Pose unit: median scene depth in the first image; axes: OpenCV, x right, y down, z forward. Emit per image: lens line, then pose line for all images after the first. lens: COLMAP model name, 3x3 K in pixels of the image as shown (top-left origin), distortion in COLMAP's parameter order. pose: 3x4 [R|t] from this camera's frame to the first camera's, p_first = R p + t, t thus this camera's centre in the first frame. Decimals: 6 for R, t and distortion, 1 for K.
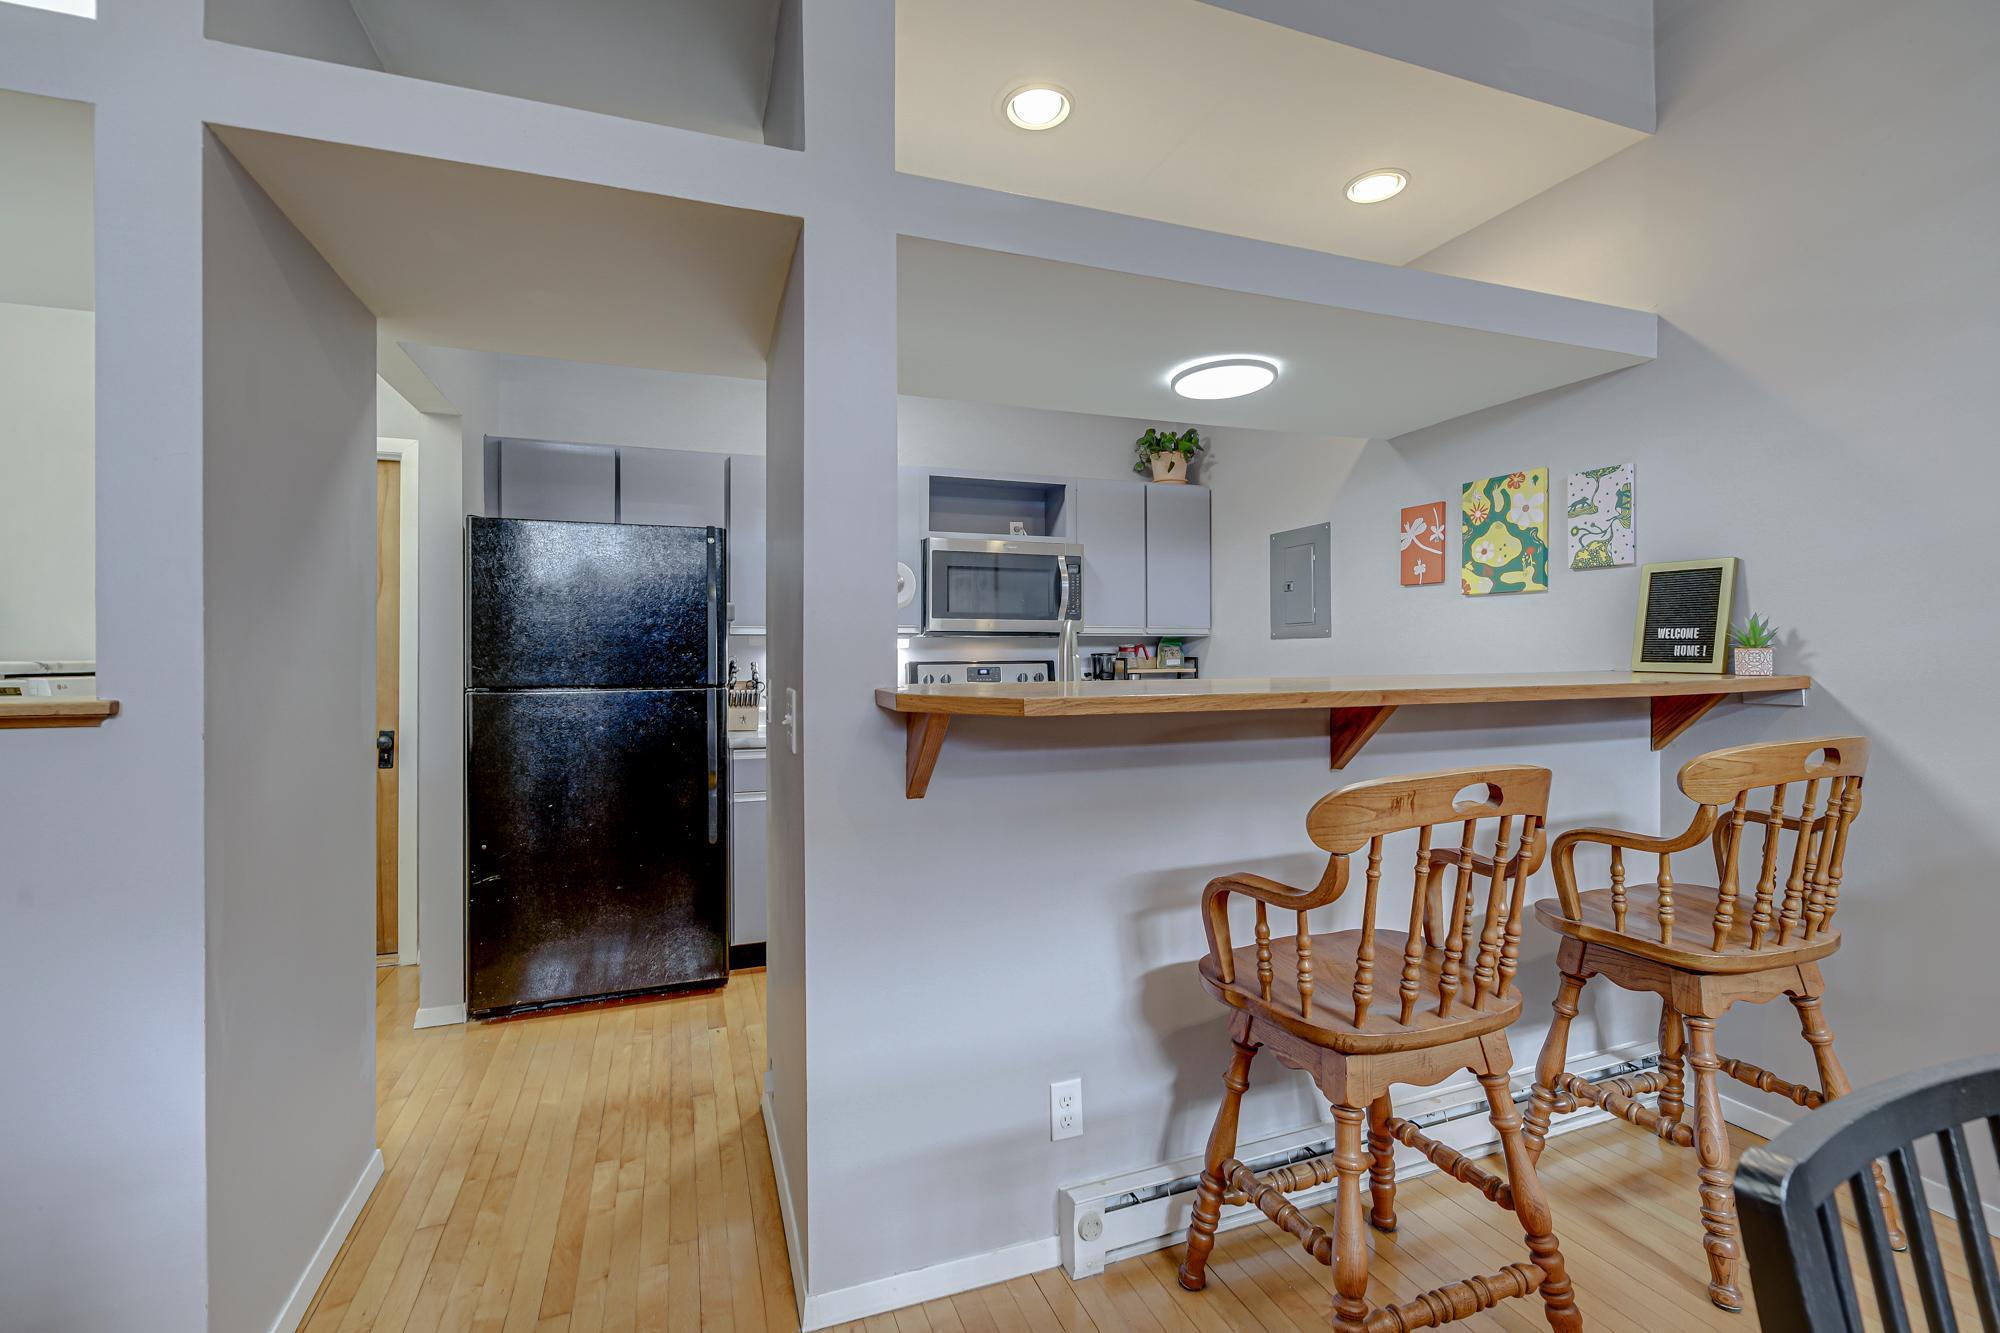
lens RADIAL K [[867.9, 0, 986.5], [0, 867.9, 649.6], [0, 0, 1]] dist [0.006875, -0.004460]
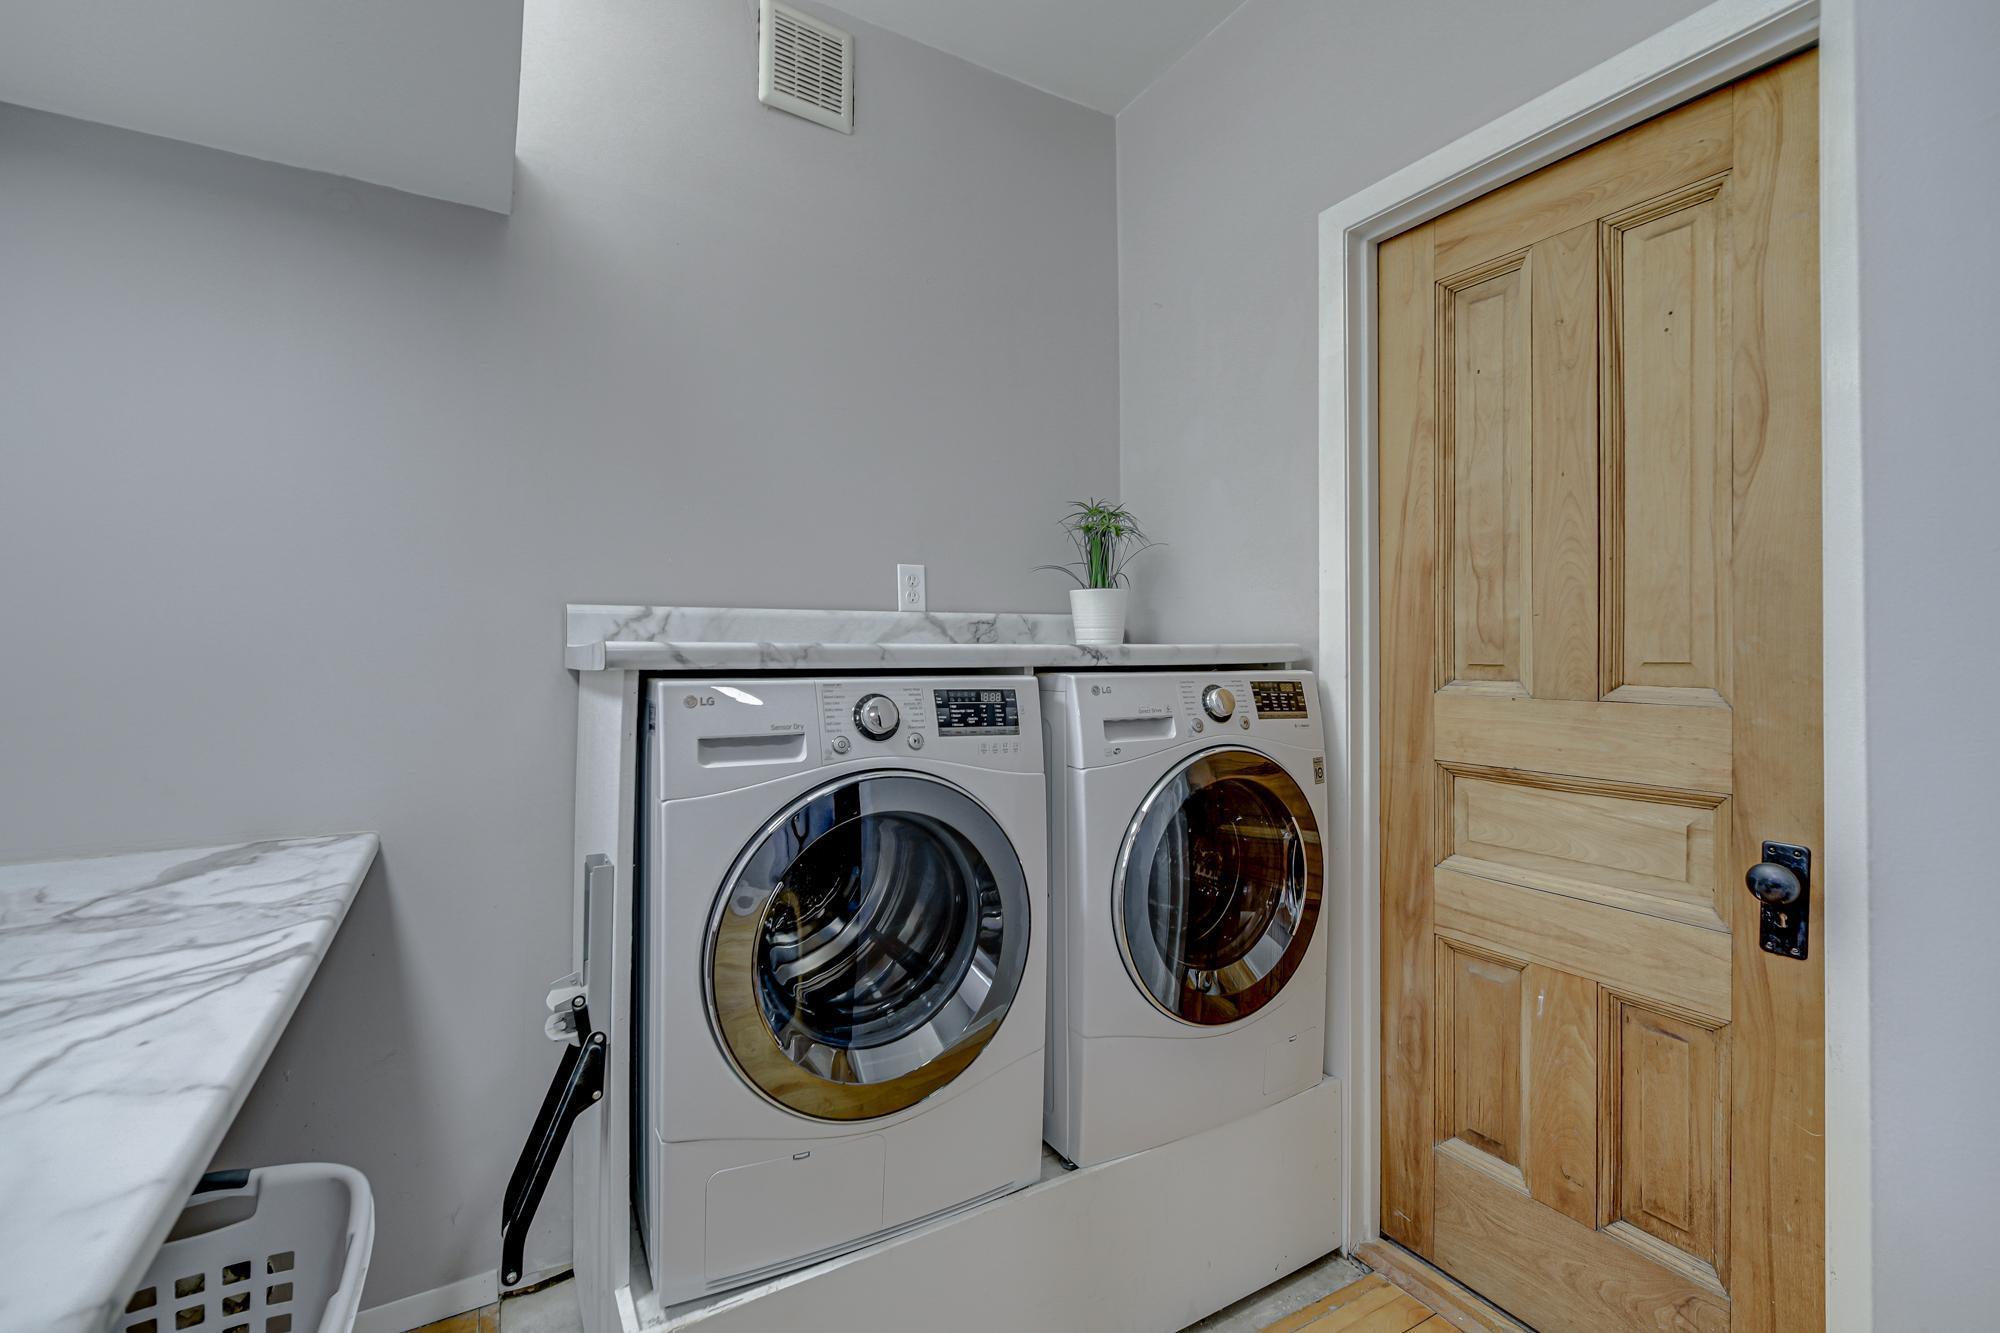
lens RADIAL K [[867.9, 0, 986.5], [0, 867.9, 649.6], [0, 0, 1]] dist [0.006875, -0.004460]
pose [[0.153765, -0.004855, -0.988095, -0.481904], [0.009475, 0.999949, -0.003439, 0.016842], [0.988062, -0.008834, 0.153803, 0.768997]]
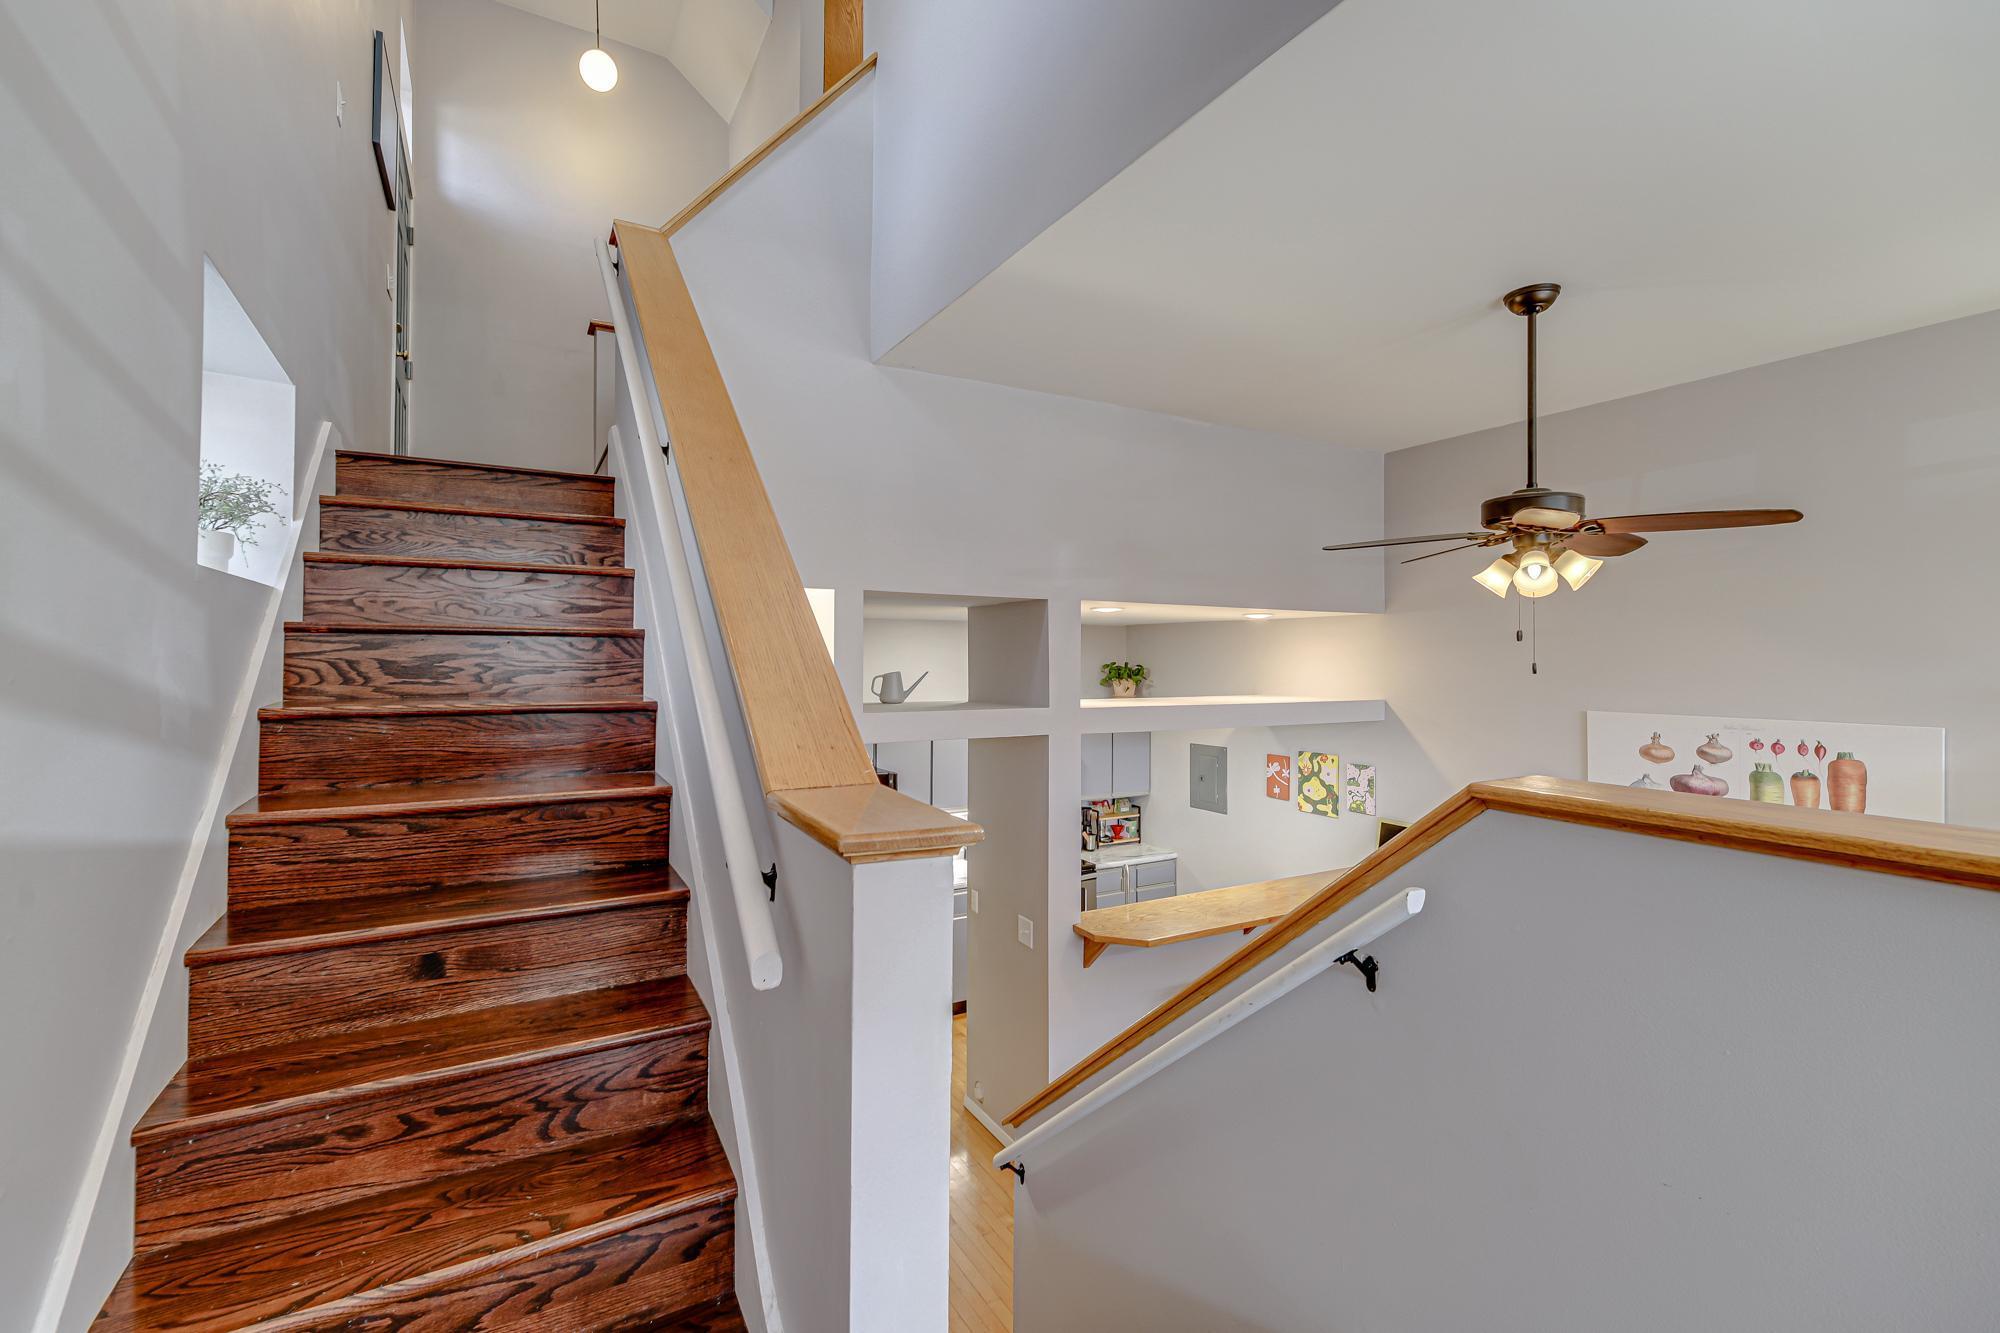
lens RADIAL K [[867.9, 0, 986.5], [0, 867.9, 649.6], [0, 0, 1]] dist [0.006875, -0.004460]
pose [[0.987517, 0.009259, 0.157240, -0.434256], [-0.007993, 0.999930, -0.008683, -0.401962], [-0.157310, 0.007318, 0.987522, -0.783347]]
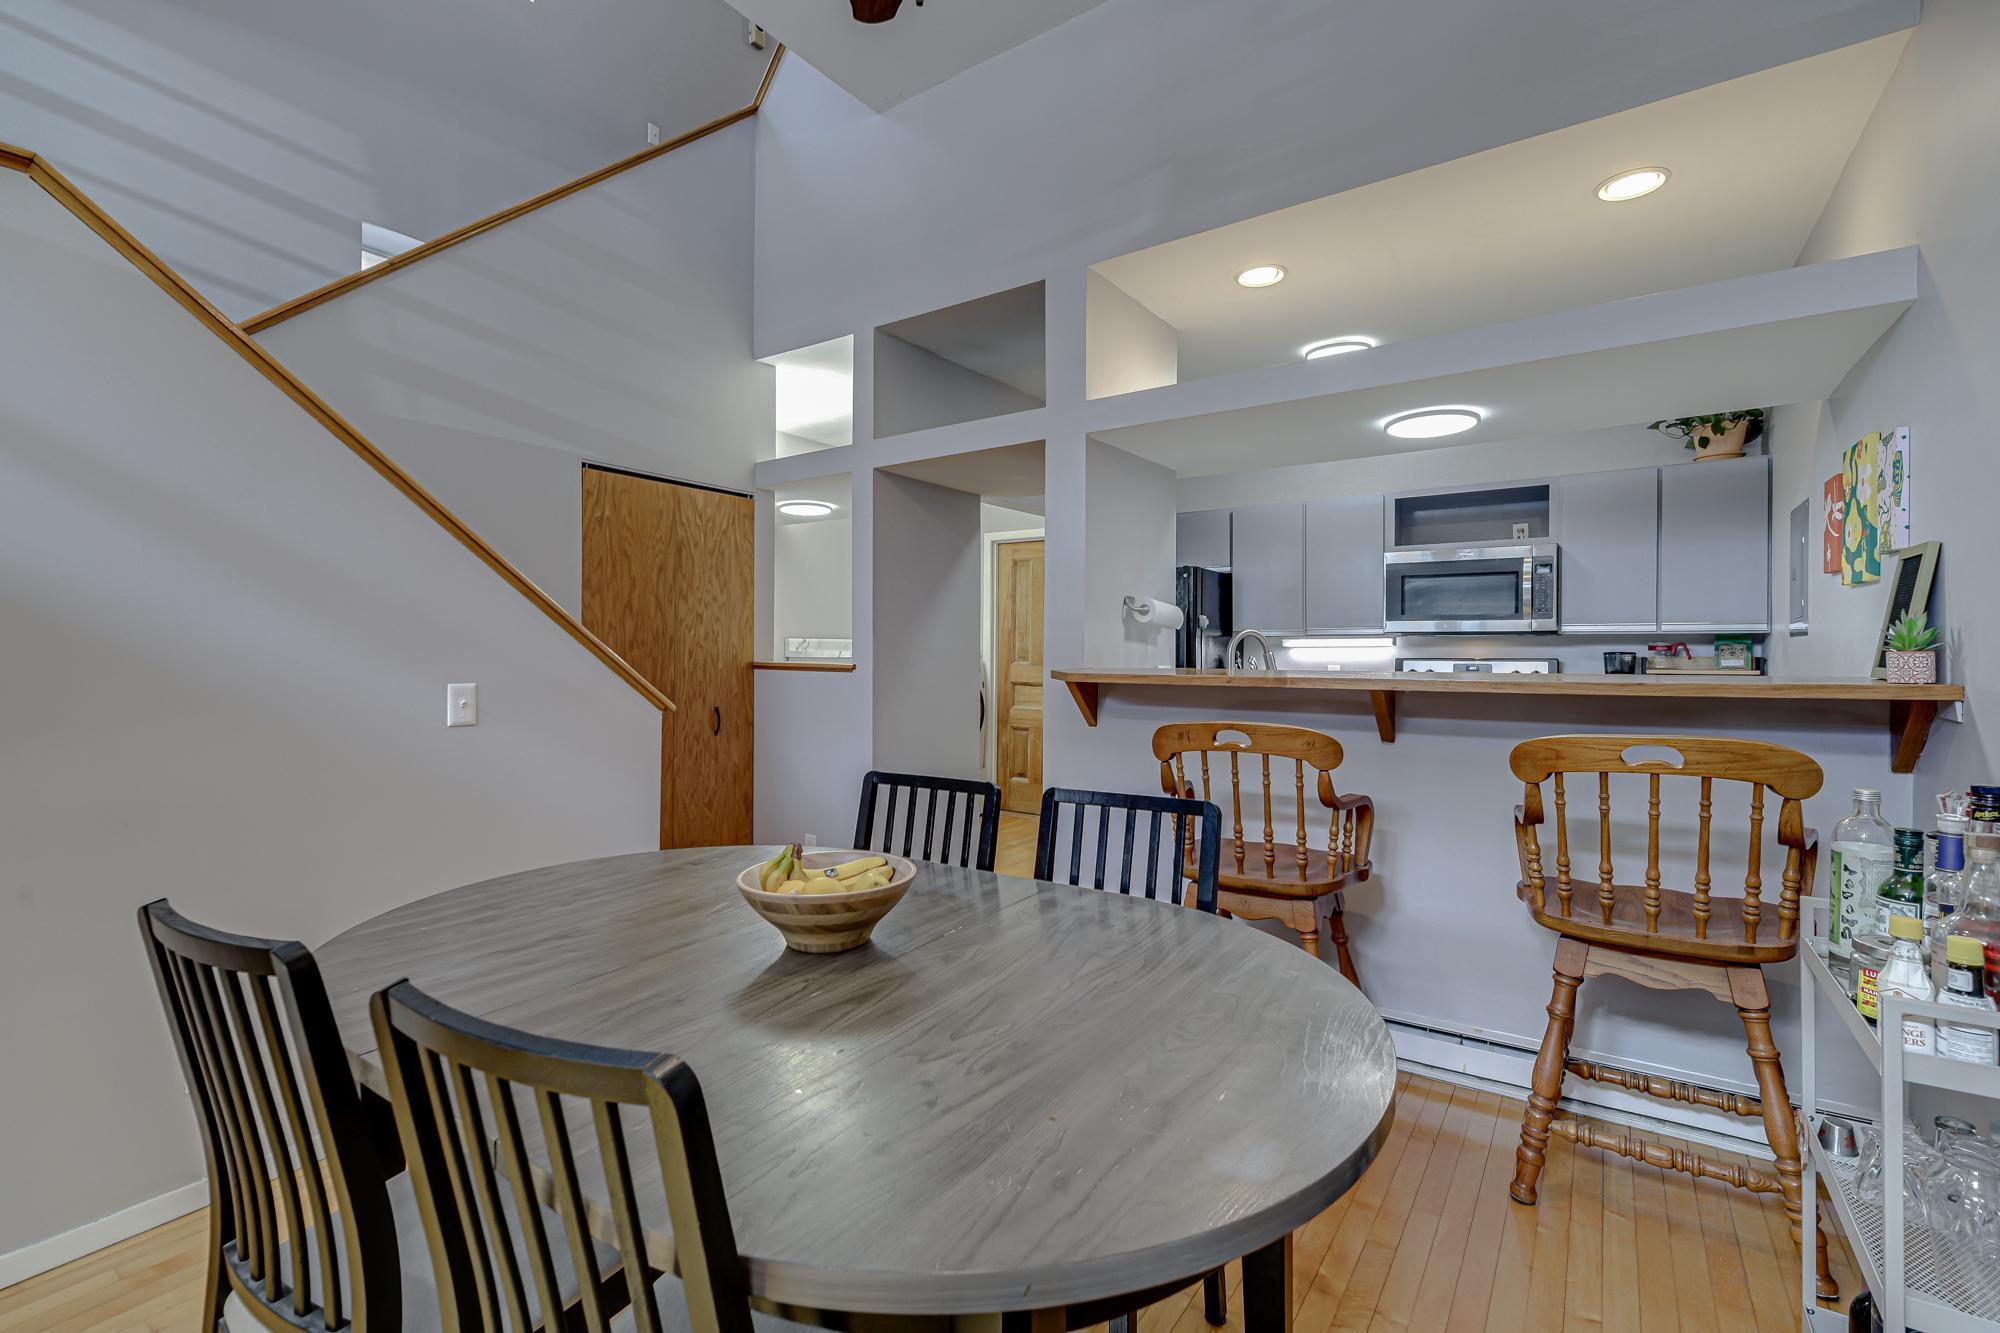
lens RADIAL K [[867.9, 0, 986.5], [0, 867.9, 649.6], [0, 0, 1]] dist [0.006875, -0.004460]
pose [[0.565449, 0.005986, -0.824762, 0.797349], [-0.001409, 0.999979, 0.006292, -0.005448], [0.824782, -0.002396, 0.565446, -0.160922]]
